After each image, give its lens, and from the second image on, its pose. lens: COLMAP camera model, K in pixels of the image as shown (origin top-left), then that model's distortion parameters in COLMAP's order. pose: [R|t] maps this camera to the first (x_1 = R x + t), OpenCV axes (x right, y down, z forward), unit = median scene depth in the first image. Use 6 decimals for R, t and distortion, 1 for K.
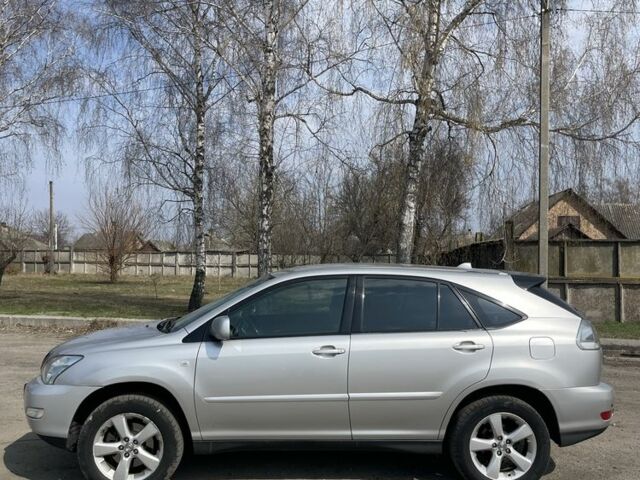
lens RADIAL K [[641.1, 0, 331.8], [0, 641.1, 241.5], [0, 0, 1]] dist [0.028576, 0.000000]
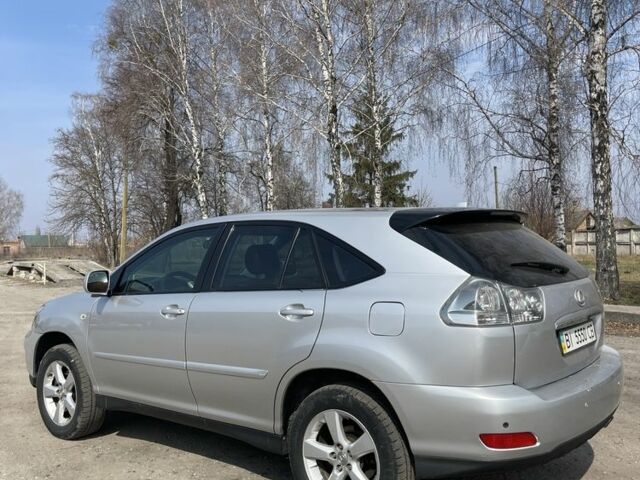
lens RADIAL K [[641.1, 0, 323.7], [0, 641.1, 242.4], [0, 0, 1]] dist [0.028576, 0.000000]
pose [[0.740639, -0.033314, -0.671076, 0.192857], [0.052361, 0.998594, 0.008216, 0.021708], [0.669859, -0.041223, 0.741343, 0.130716]]
